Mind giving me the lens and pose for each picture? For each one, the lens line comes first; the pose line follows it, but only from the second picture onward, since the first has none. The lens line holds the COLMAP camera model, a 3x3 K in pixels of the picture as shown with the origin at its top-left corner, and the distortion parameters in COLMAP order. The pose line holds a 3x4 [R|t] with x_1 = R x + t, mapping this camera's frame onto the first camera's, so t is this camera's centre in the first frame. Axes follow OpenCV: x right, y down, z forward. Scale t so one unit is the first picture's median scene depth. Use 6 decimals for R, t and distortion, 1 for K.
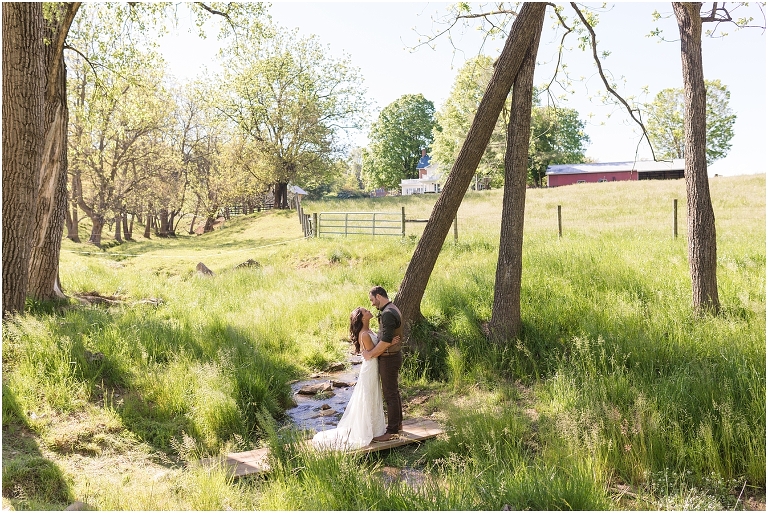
lens RADIAL K [[748.4, 0, 384.9], [0, 748.4, 254.7], [0, 0, 1]] dist [0.000792, 0.000000]
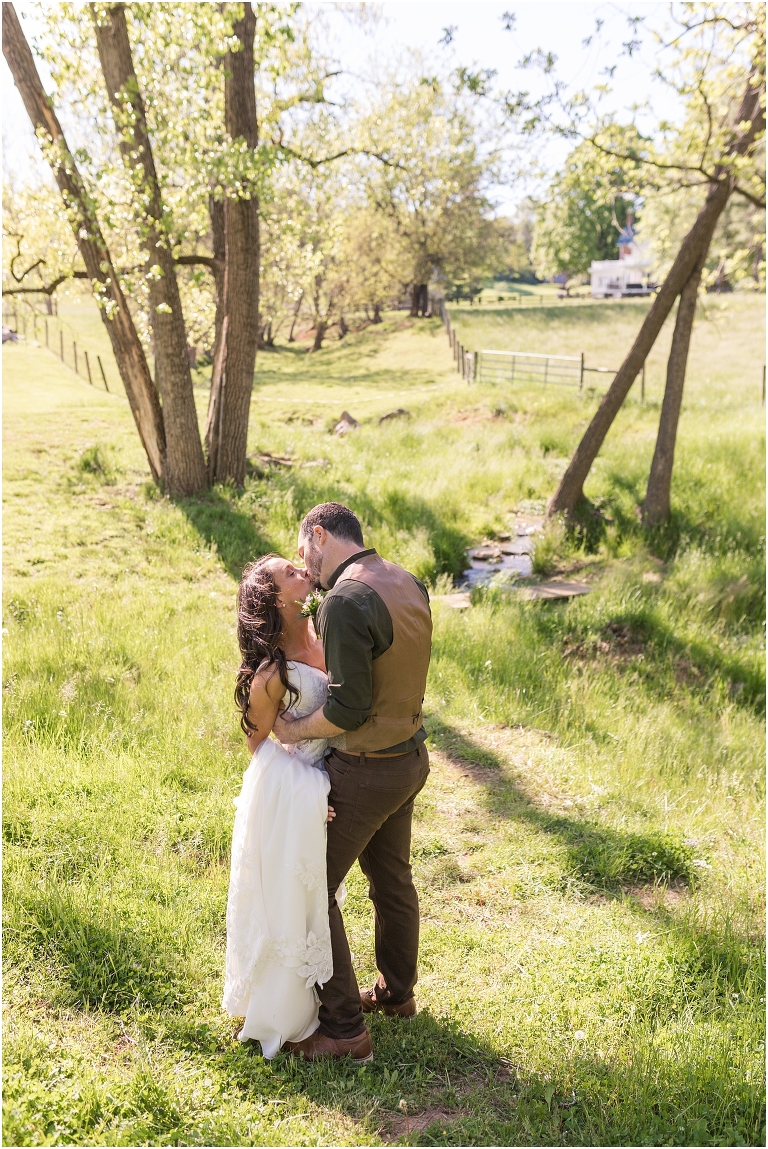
lens RADIAL K [[1119.7, 0, 381.6], [0, 1119.7, 572.5], [0, 0, 1]] dist [0.000792, 0.000000]
pose [[0.987240, 0.056444, -0.148903, 0.002635], [-0.028335, 0.982417, 0.184535, -0.046088], [0.156701, -0.177961, 0.971481, -0.298616]]
